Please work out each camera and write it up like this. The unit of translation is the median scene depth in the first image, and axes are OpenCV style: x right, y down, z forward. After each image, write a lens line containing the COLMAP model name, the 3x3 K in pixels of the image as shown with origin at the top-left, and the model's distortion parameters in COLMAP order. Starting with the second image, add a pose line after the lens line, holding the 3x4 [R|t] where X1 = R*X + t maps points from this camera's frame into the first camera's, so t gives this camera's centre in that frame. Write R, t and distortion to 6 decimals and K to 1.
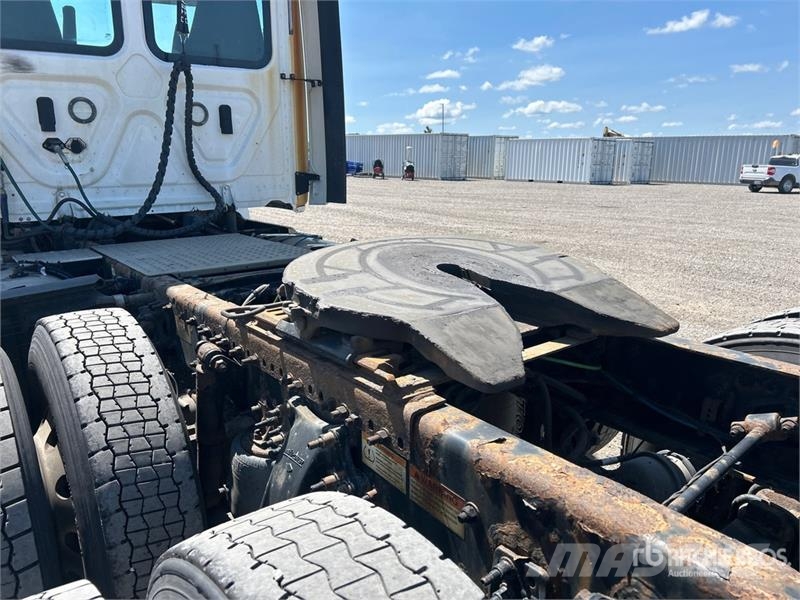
lens RADIAL K [[598.6, 0, 400.0], [0, 598.6, 300.0], [0, 0, 1]] dist [0.071634, -0.099648]
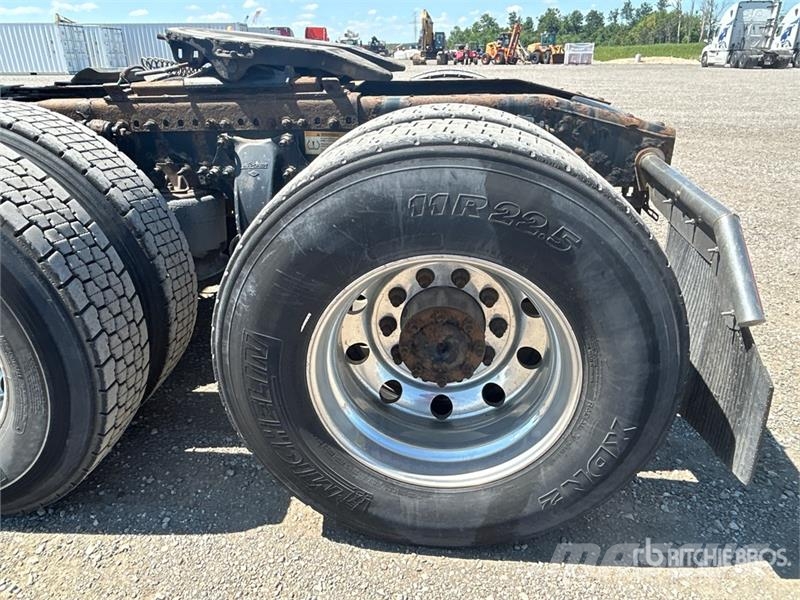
lens RADIAL K [[547.1, 0, 400.0], [0, 547.1, 300.0], [0, 0, 1]] dist [-0.003332, -0.002992]
pose [[0.668369, -0.321447, 0.670786, -0.298080], [0.183189, 0.945159, 0.270401, 0.089321], [-0.720919, -0.057847, 0.690601, -0.050325]]
